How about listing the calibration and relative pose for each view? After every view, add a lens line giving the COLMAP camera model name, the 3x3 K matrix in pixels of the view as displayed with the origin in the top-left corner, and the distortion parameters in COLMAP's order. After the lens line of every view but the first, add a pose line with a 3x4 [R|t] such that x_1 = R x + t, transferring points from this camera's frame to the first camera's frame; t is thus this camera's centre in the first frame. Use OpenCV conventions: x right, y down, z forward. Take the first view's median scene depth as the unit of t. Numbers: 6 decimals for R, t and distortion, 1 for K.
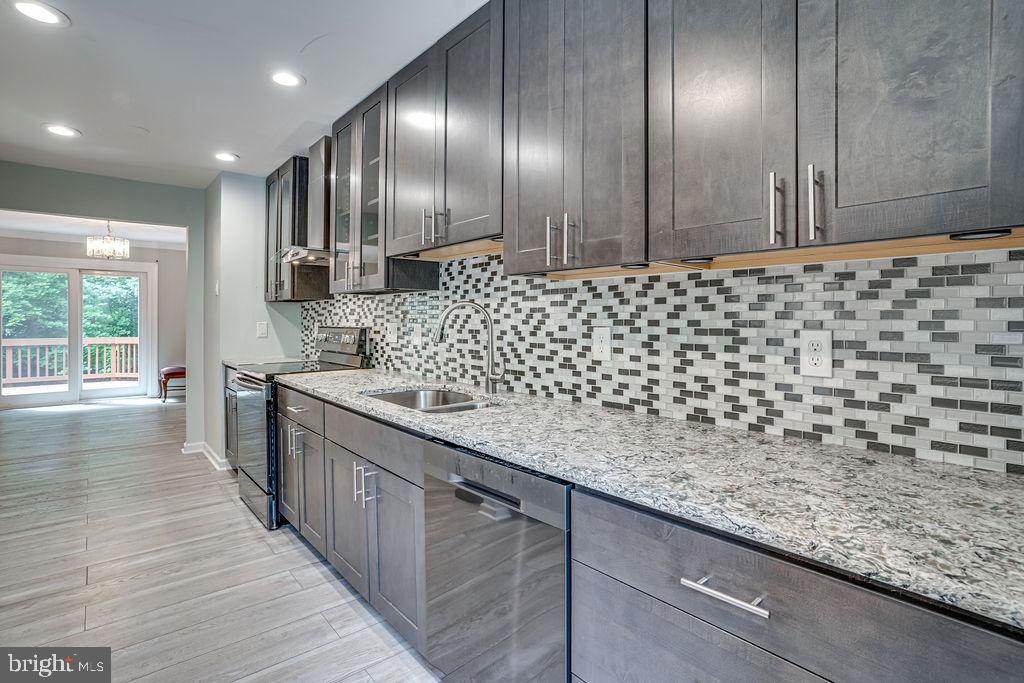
lens RADIAL K [[504.9, 0, 517.3], [0, 504.9, 333.2], [0, 0, 1]] dist [-0.066700, 0.036323]
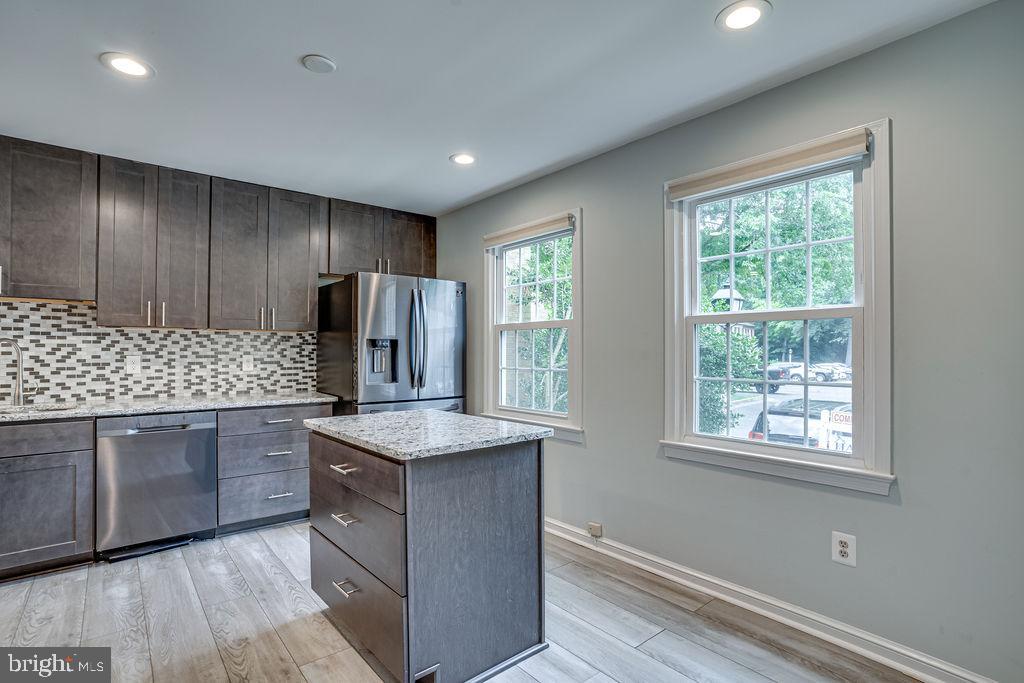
lens RADIAL K [[478.5, 0, 484.6], [0, 478.5, 345.1], [0, 0, 1]] dist [-0.055227, 0.028094]
pose [[0.061001, -0.005201, 0.998124, -1.270296], [0.014487, 0.999886, 0.004325, -0.034221], [-0.998033, 0.014196, 0.061070, -0.340288]]
